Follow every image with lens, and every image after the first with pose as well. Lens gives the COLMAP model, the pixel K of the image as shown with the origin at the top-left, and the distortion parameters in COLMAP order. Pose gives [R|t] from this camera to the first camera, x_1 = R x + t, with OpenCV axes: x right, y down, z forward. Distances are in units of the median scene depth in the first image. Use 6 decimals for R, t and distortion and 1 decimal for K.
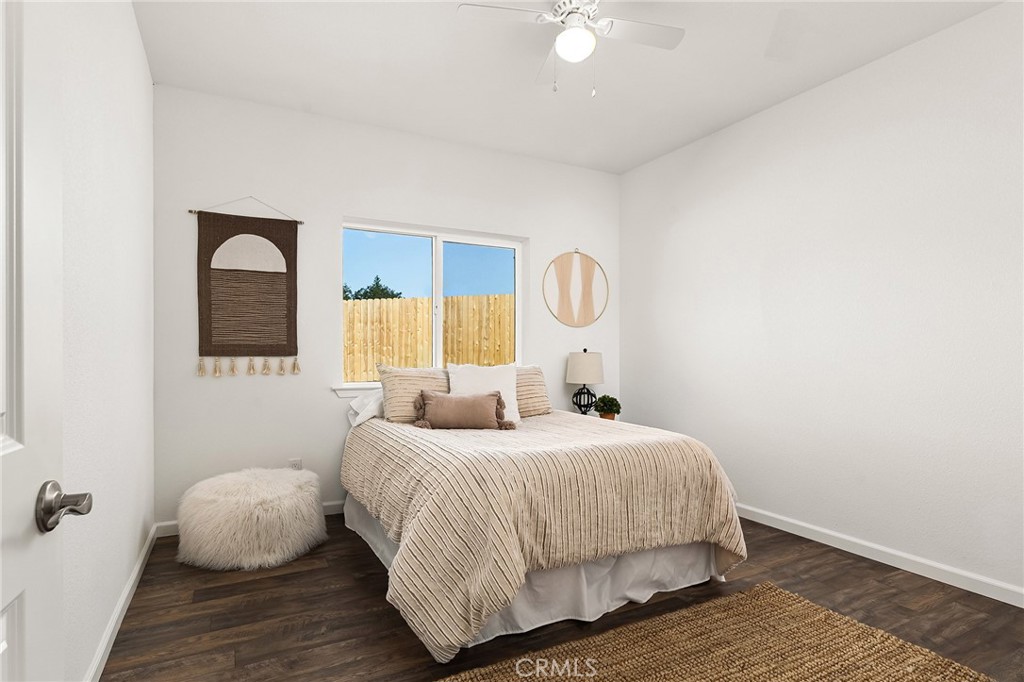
lens RADIAL K [[517.3, 0, 509.7], [0, 517.3, 345.0], [0, 0, 1]] dist [0.000949, 0.000085]
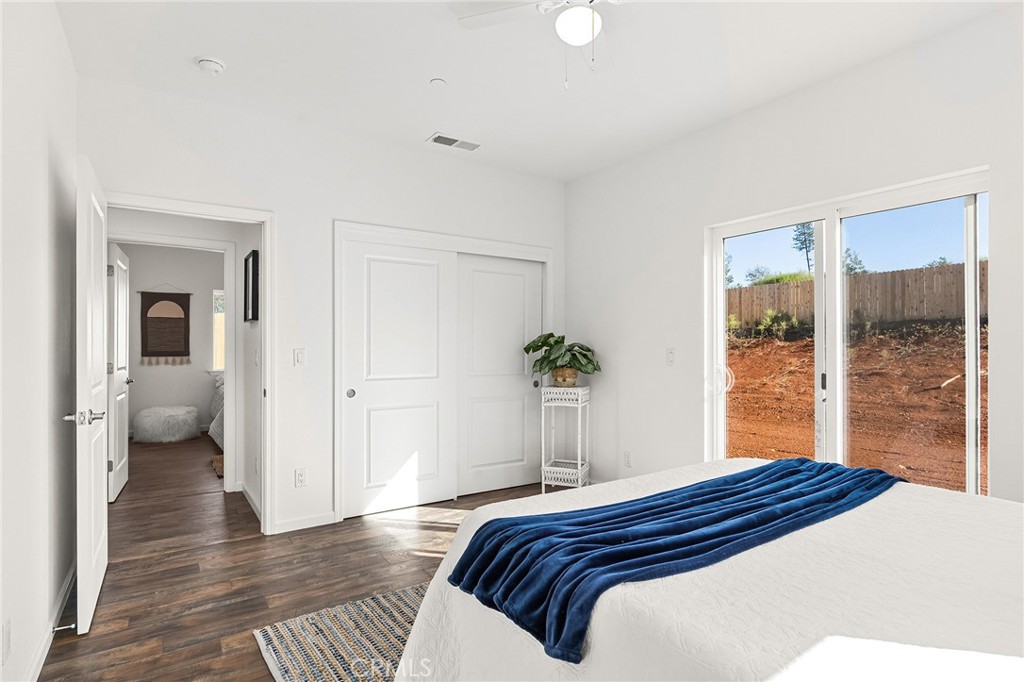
lens RADIAL K [[517.3, 0, 512.3], [0, 517.3, 342.6], [0, 0, 1]] dist [0.000949, 0.000085]
pose [[0.994738, -0.000675, 0.102448, 0.732792], [0.000312, 0.999994, 0.003563, -0.043722], [-0.102450, -0.003512, 0.994732, -1.333559]]
